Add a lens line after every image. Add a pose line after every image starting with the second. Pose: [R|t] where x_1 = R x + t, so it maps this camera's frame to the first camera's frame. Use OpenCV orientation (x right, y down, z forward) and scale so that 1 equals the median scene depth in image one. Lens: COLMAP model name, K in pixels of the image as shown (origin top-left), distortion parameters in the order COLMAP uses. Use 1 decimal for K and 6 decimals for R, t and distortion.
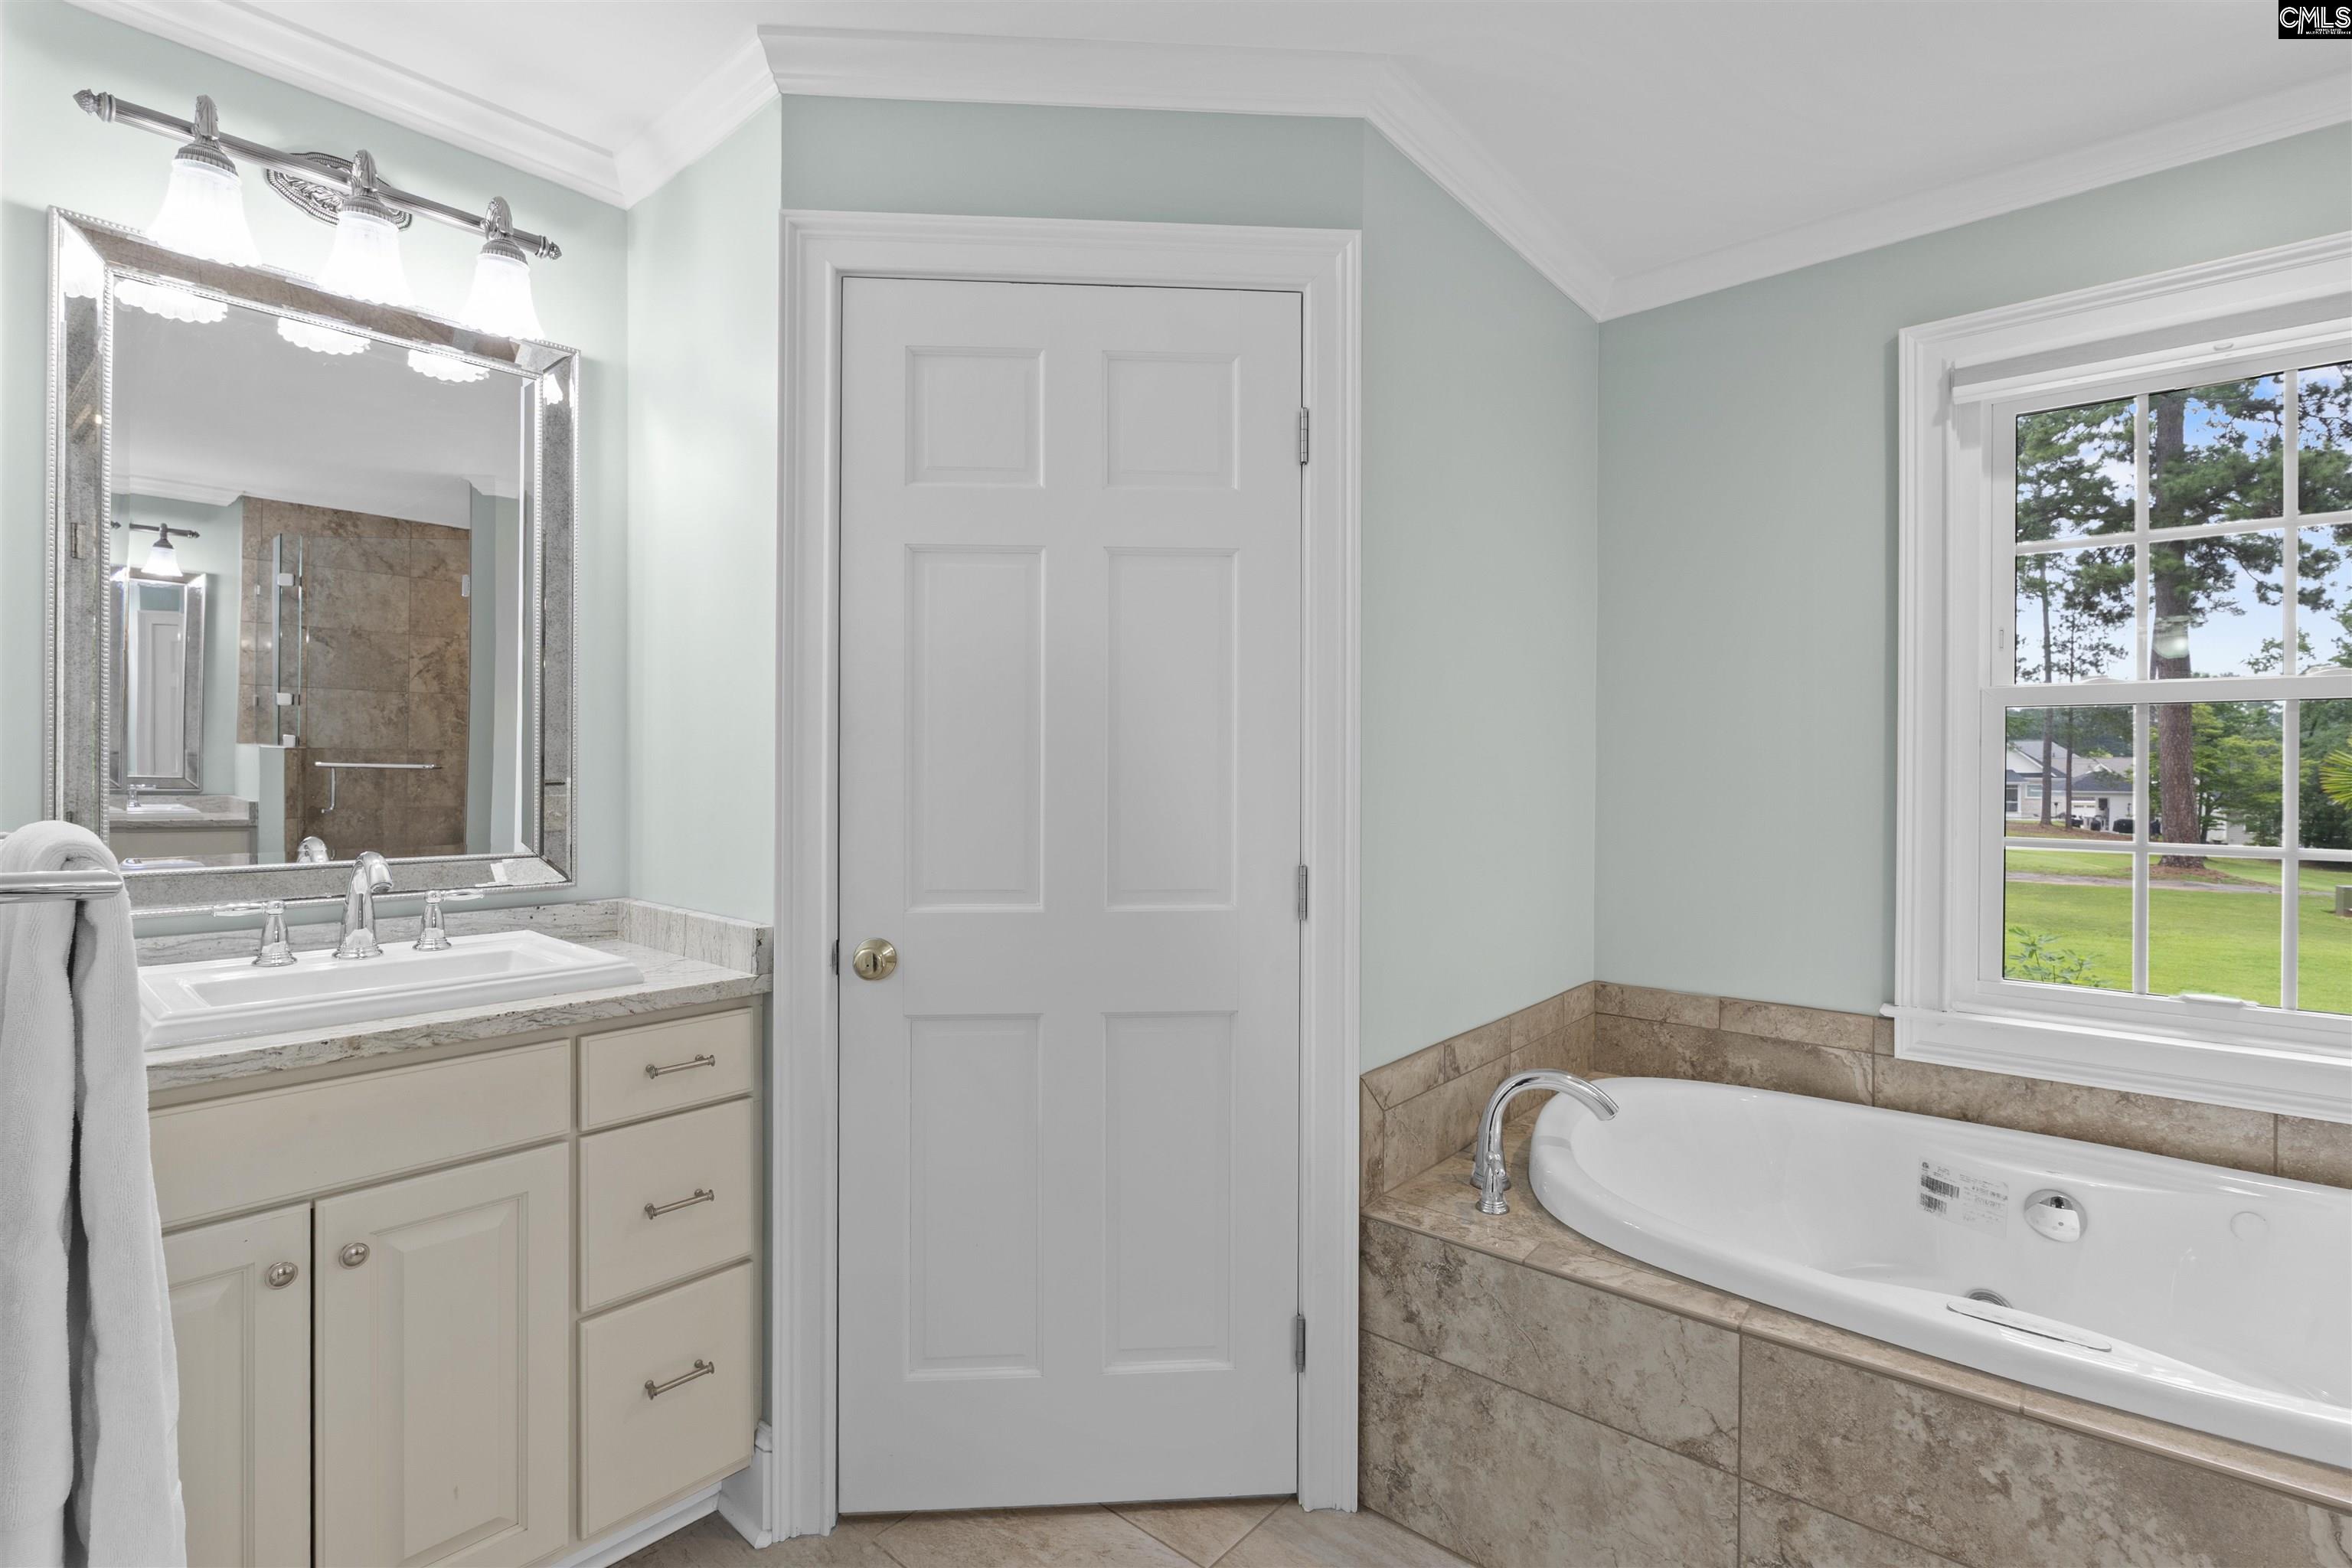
lens RADIAL K [[1082.3, 0, 1167.4], [0, 1082.3, 773.7], [0, 0, 1]] dist [-0.007137, 0.000637]
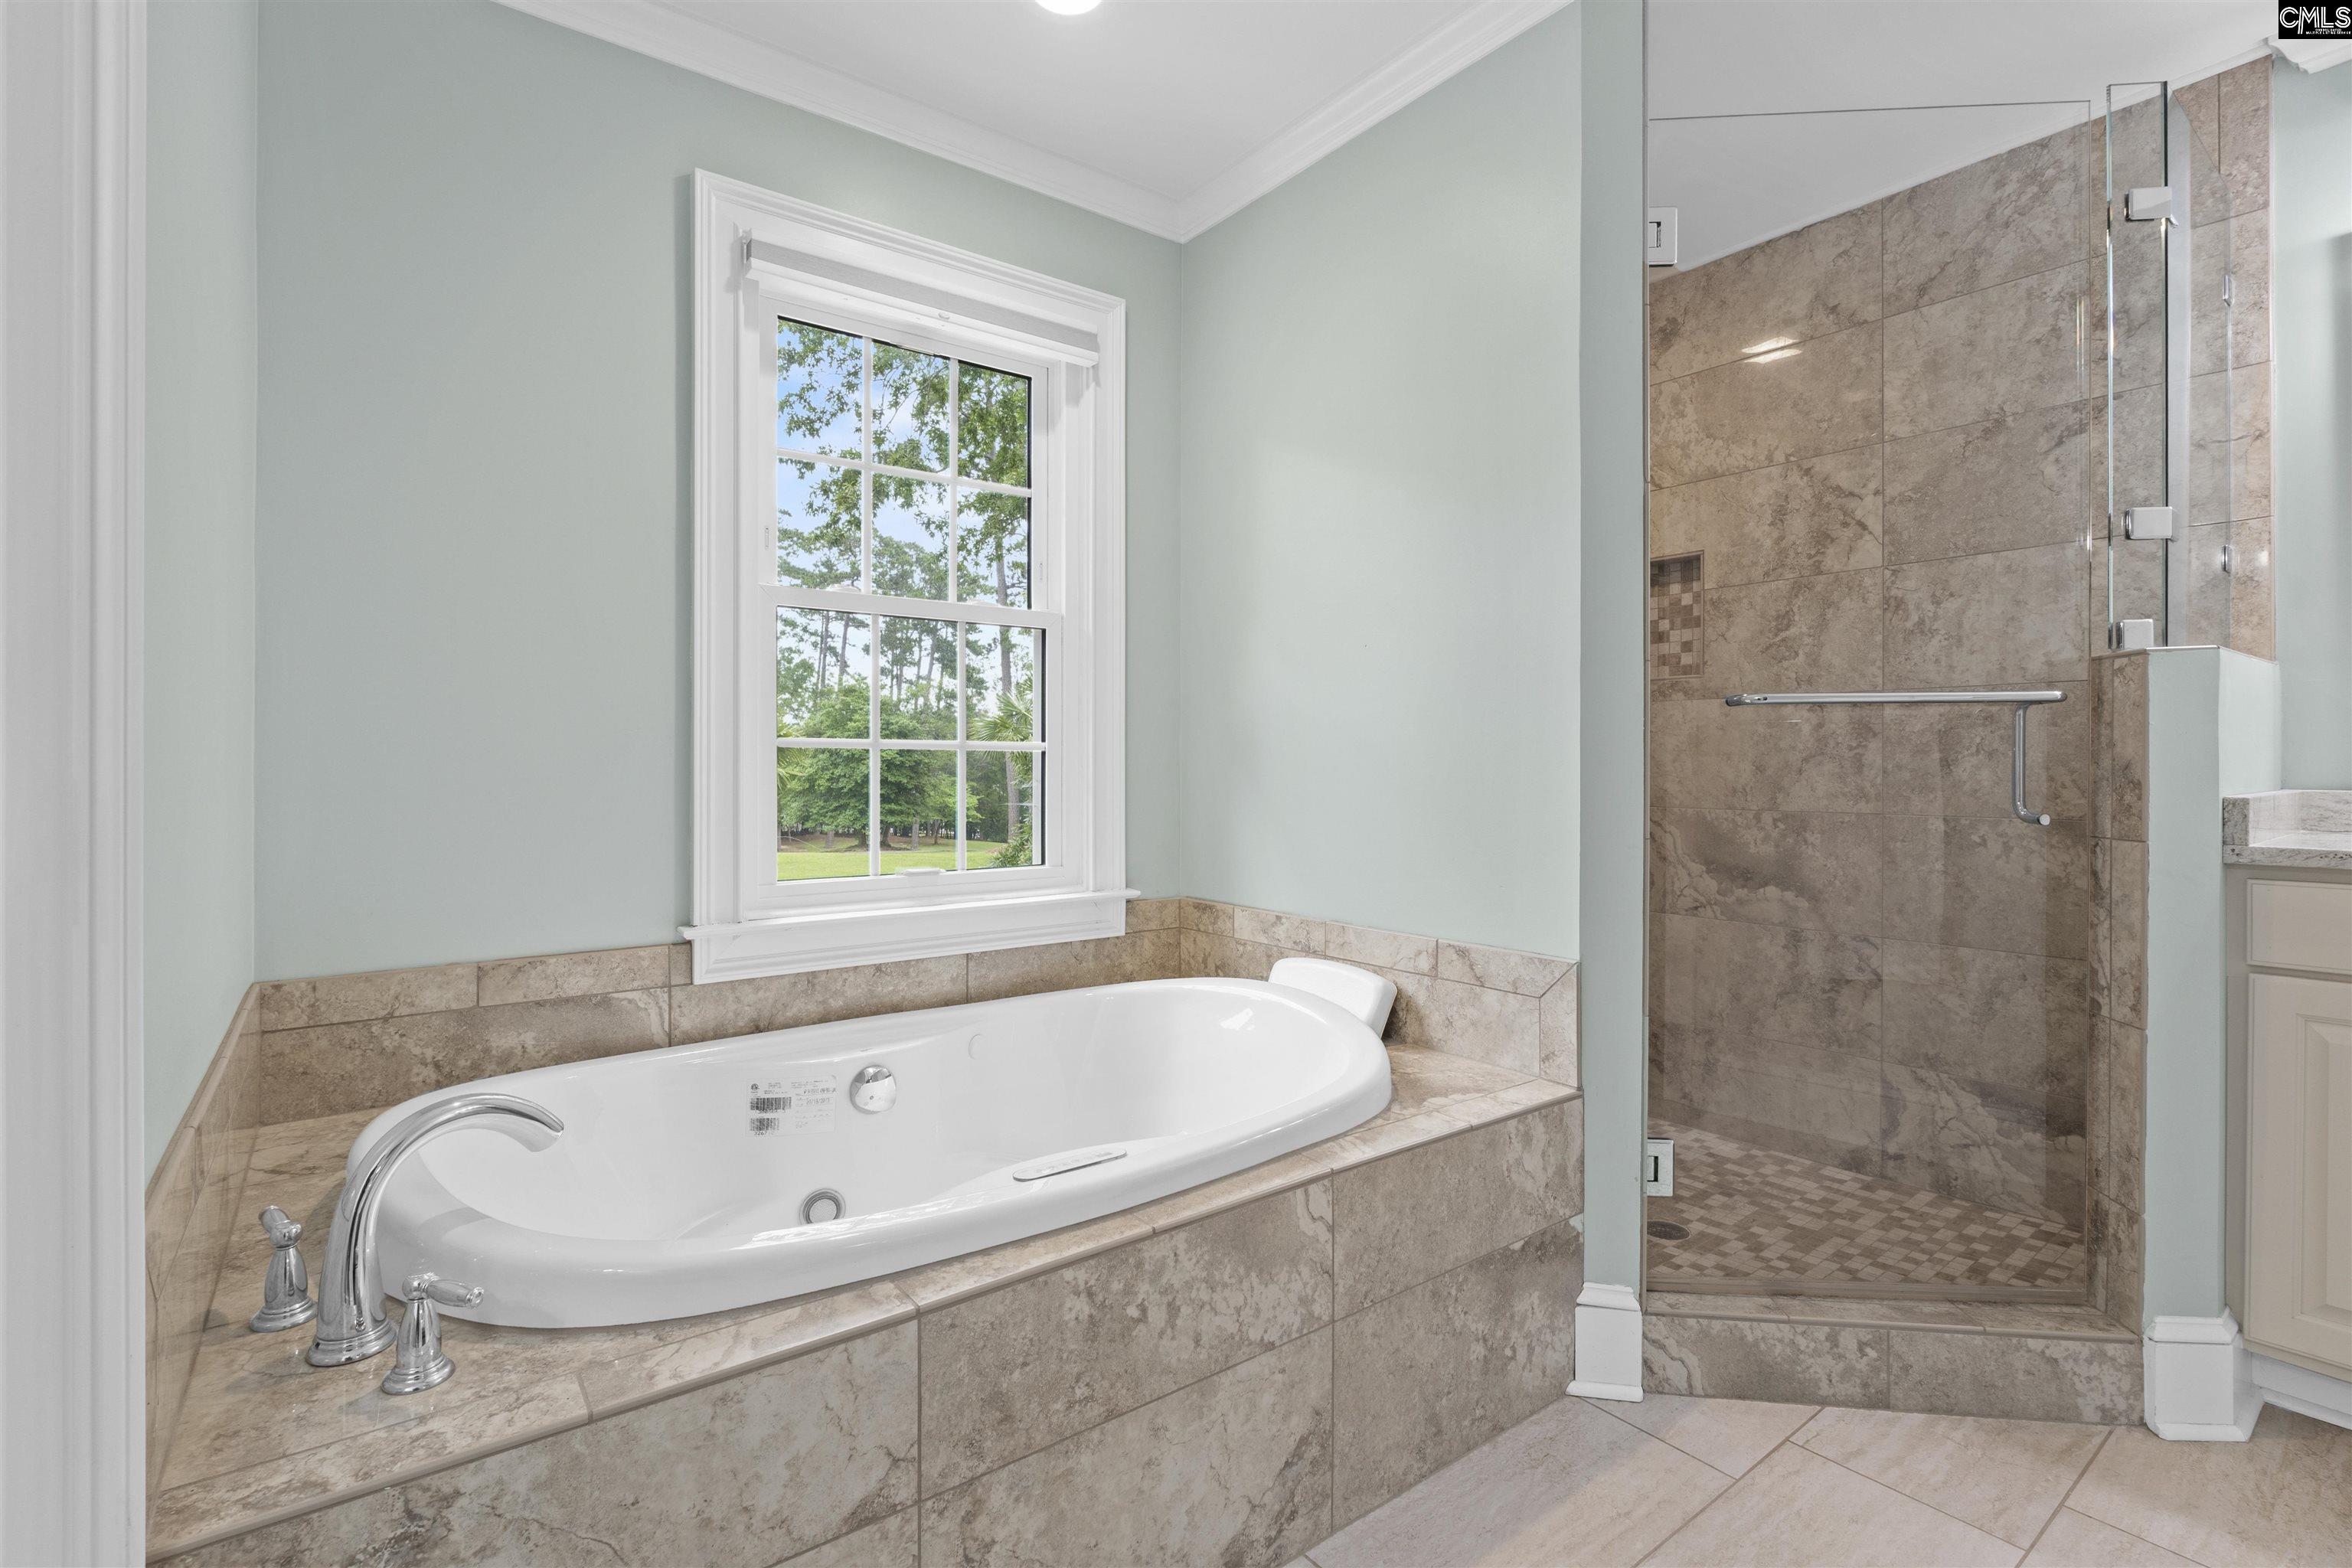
lens RADIAL K [[1082.3, 0, 1173.1], [0, 1082.3, 770.8], [0, 0, 1]] dist [-0.007137, 0.000637]
pose [[0.206807, -0.011000, 0.978320, -0.139078], [0.003410, 0.999939, 0.010522, 0.092750], [-0.978376, 0.001160, 0.206832, 0.506141]]
